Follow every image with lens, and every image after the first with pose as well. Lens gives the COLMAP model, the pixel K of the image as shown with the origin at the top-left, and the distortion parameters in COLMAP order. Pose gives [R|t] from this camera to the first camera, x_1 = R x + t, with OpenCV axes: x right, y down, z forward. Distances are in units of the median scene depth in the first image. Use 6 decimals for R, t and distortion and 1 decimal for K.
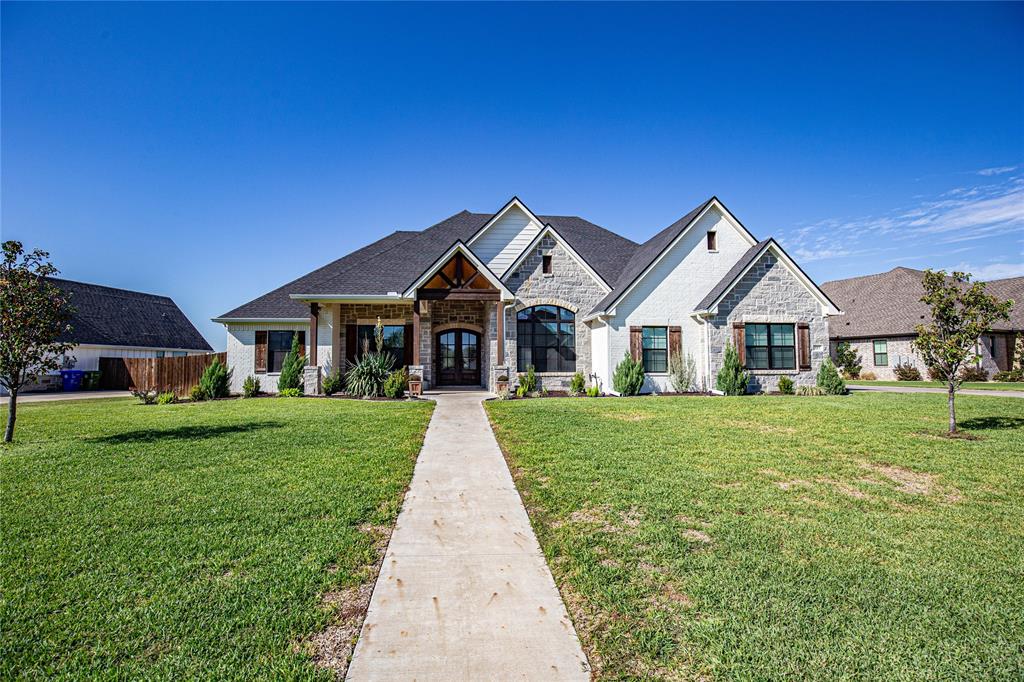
lens RADIAL K [[469.7, 0, 506.6], [0, 469.7, 341.7], [0, 0, 1]] dist [-0.034873, 0.007994]
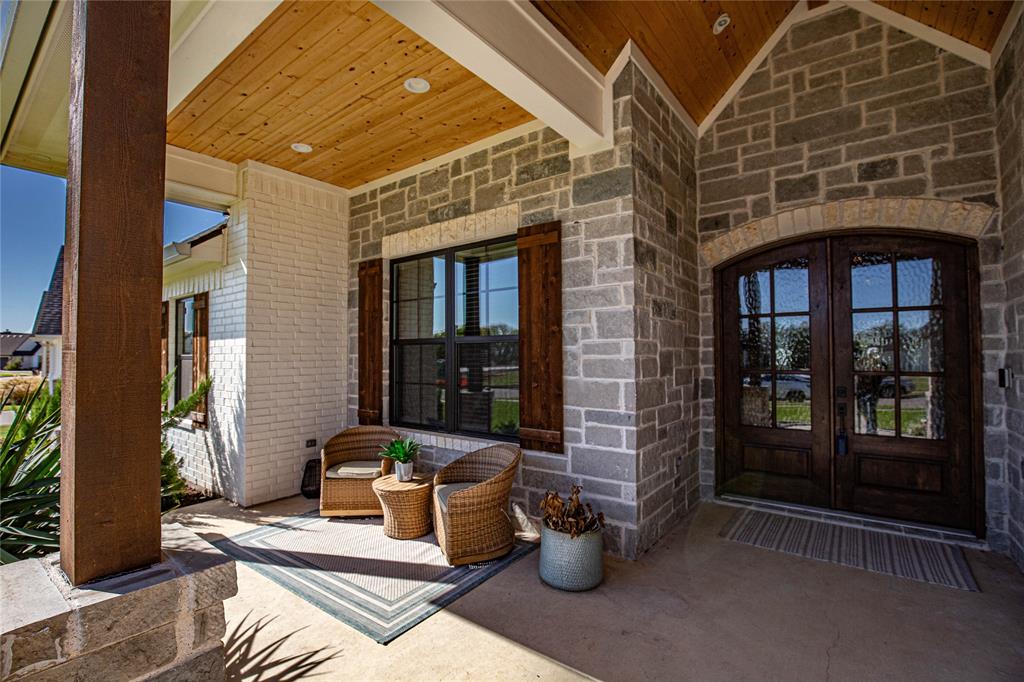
lens RADIAL K [[469.7, 0, 506.6], [0, 469.7, 341.7], [0, 0, 1]] dist [-0.034873, 0.007994]
pose [[0.723811, -0.017275, -0.689782, -0.072459], [0.039831, 0.999066, 0.016776, 0.011533], [0.688848, -0.039617, 0.723823, 0.832608]]
